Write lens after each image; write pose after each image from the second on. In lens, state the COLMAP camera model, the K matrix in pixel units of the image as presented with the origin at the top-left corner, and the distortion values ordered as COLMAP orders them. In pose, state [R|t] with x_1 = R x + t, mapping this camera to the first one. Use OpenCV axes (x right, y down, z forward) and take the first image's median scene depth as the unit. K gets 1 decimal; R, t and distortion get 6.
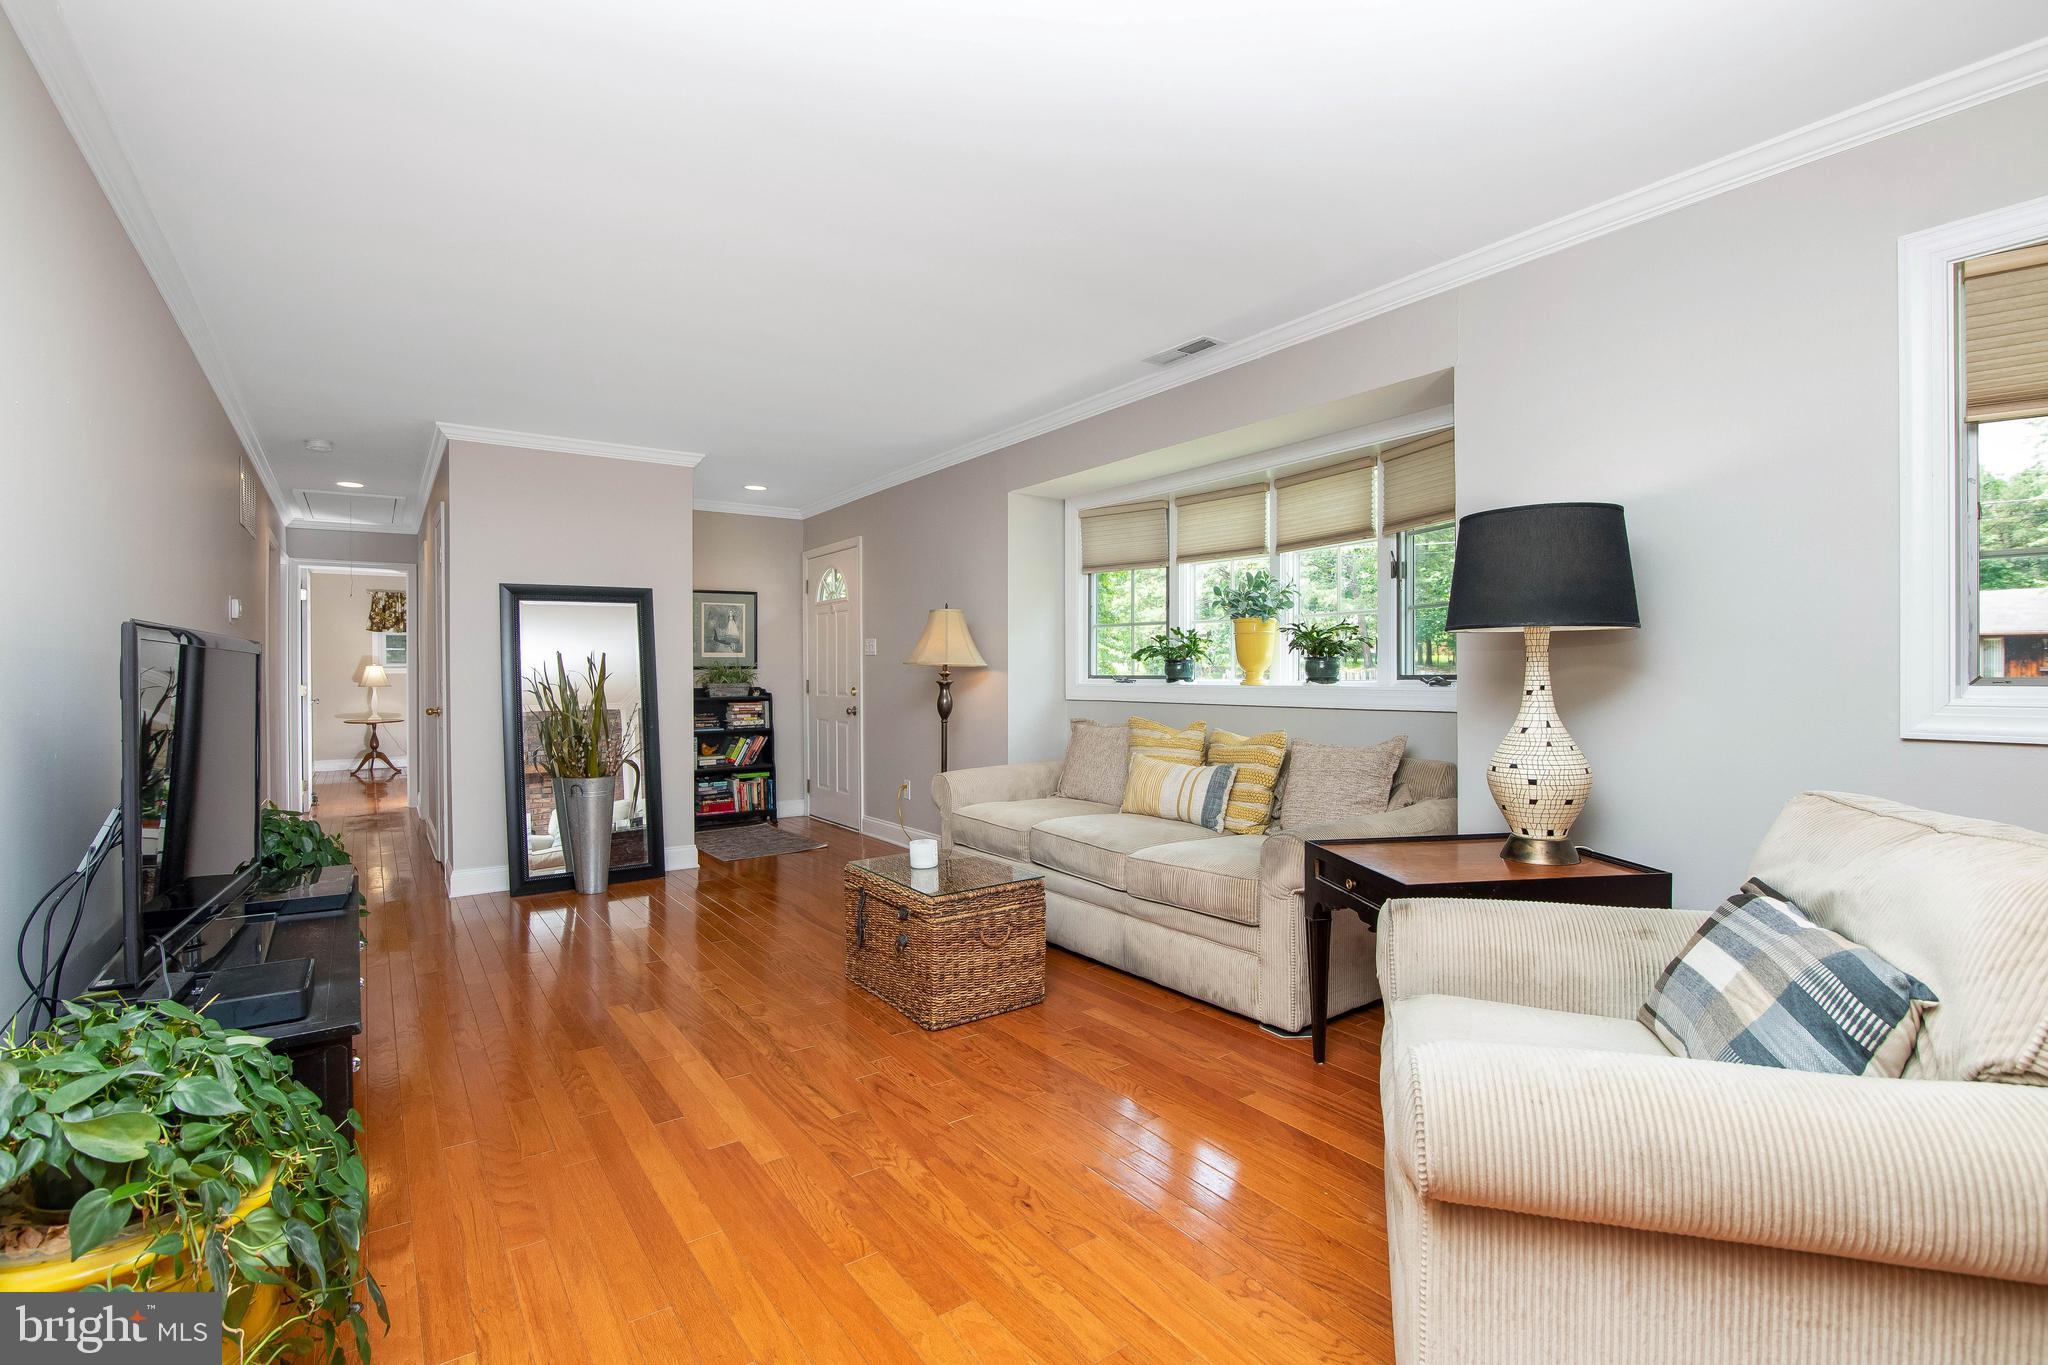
lens RADIAL K [[939.4, 0, 1020.2], [0, 939.4, 681.8], [0, 0, 1]] dist [-0.018023, 0.000244]
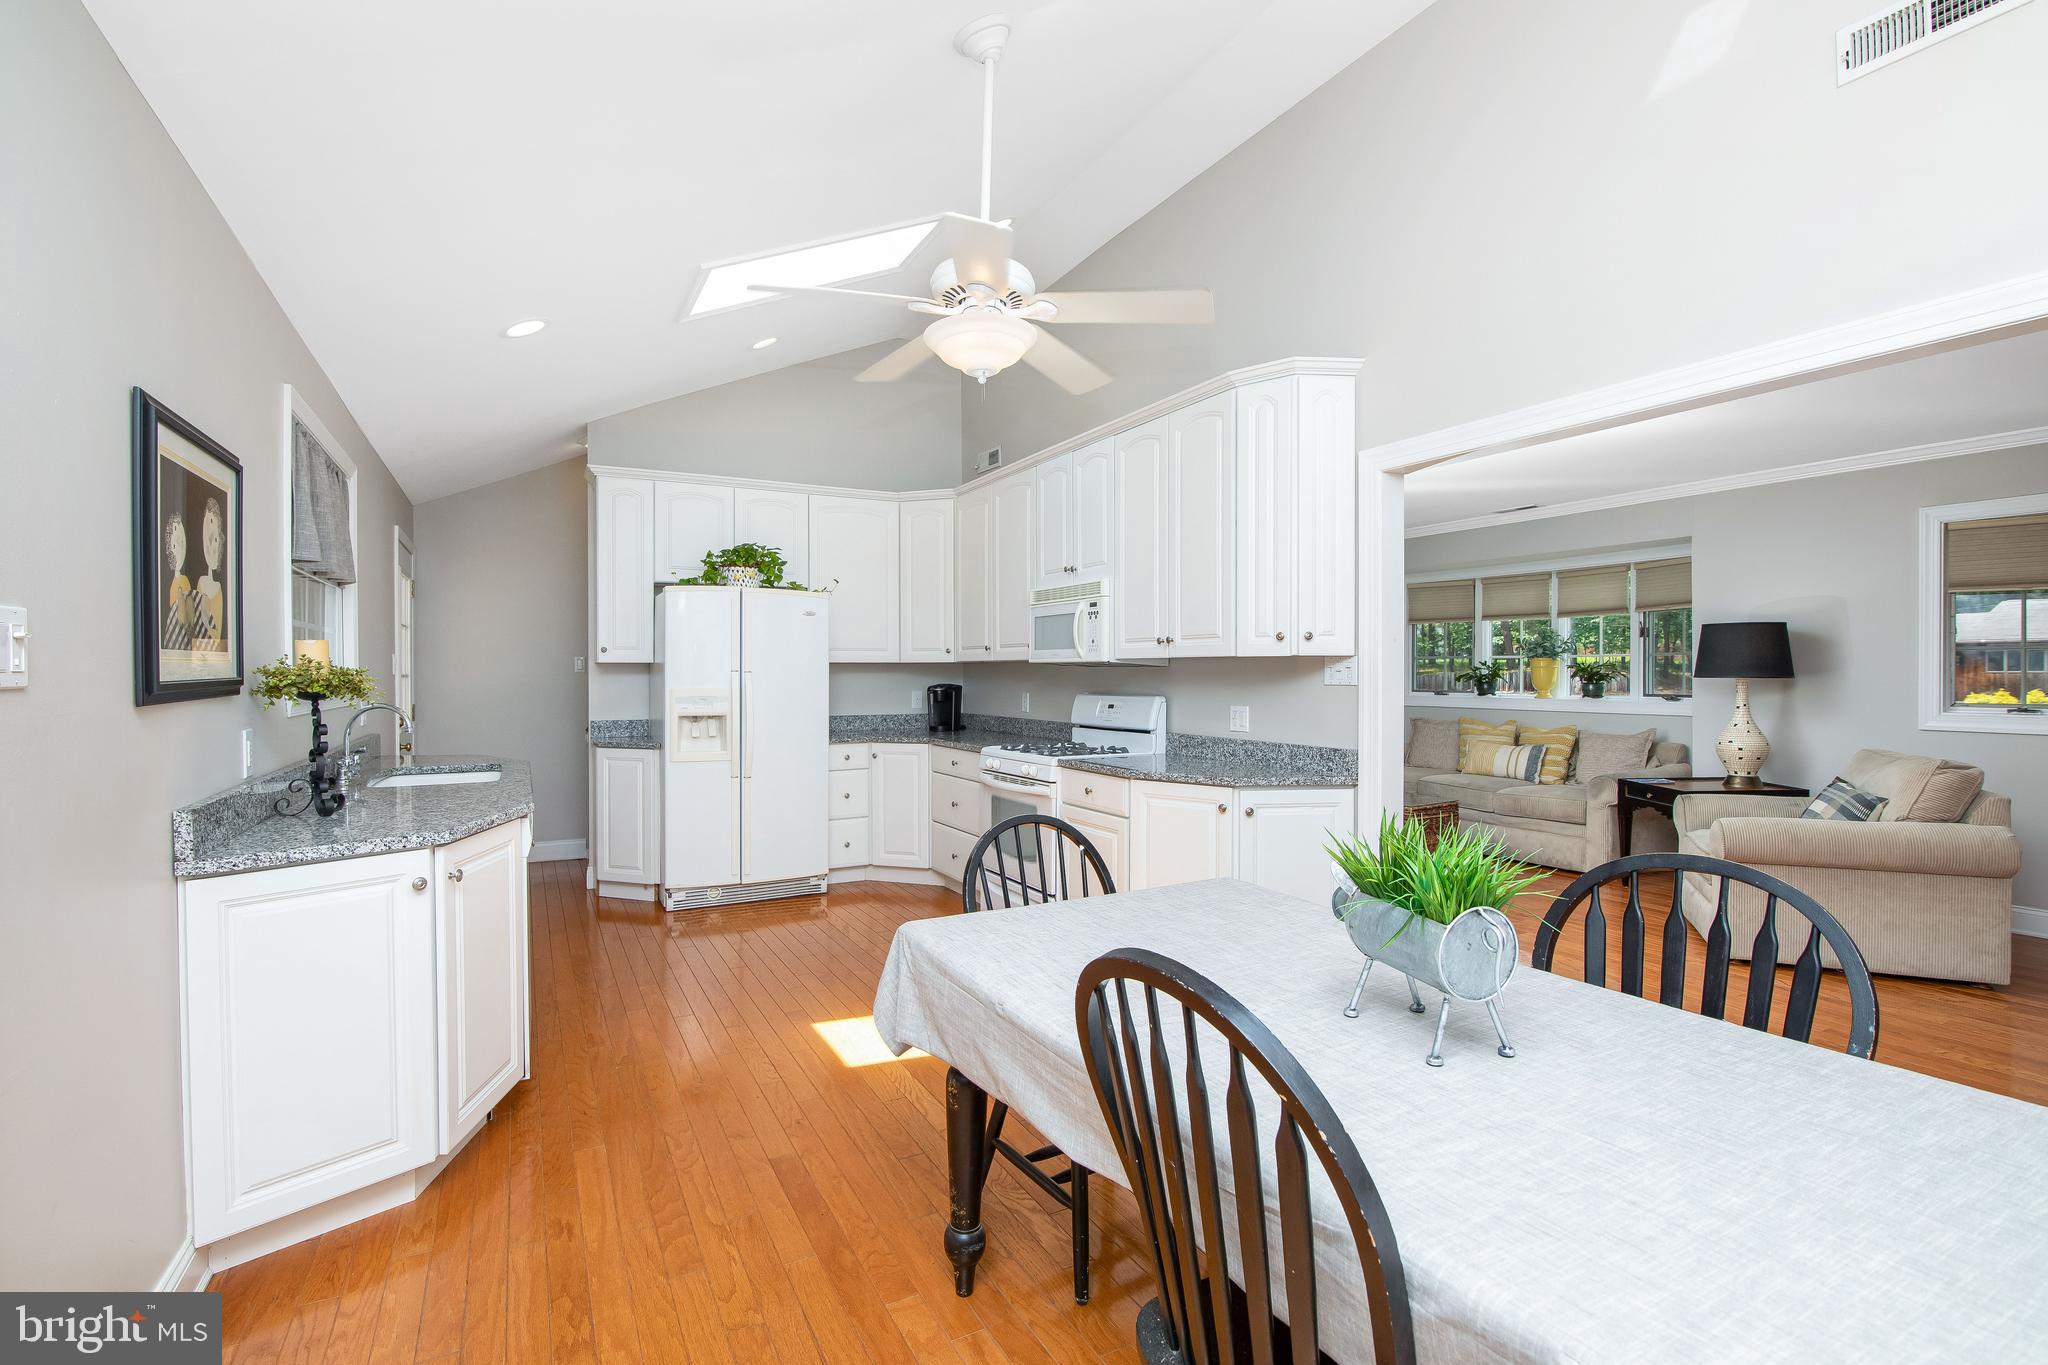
lens RADIAL K [[939.4, 0, 1014.6], [0, 939.4, 684.0], [0, 0, 1]] dist [-0.018023, 0.000244]
pose [[0.992266, 0.003926, -0.124069, -0.529633], [-0.003576, 0.999989, 0.003039, -0.026954], [0.124080, -0.002572, 0.992269, -0.834626]]
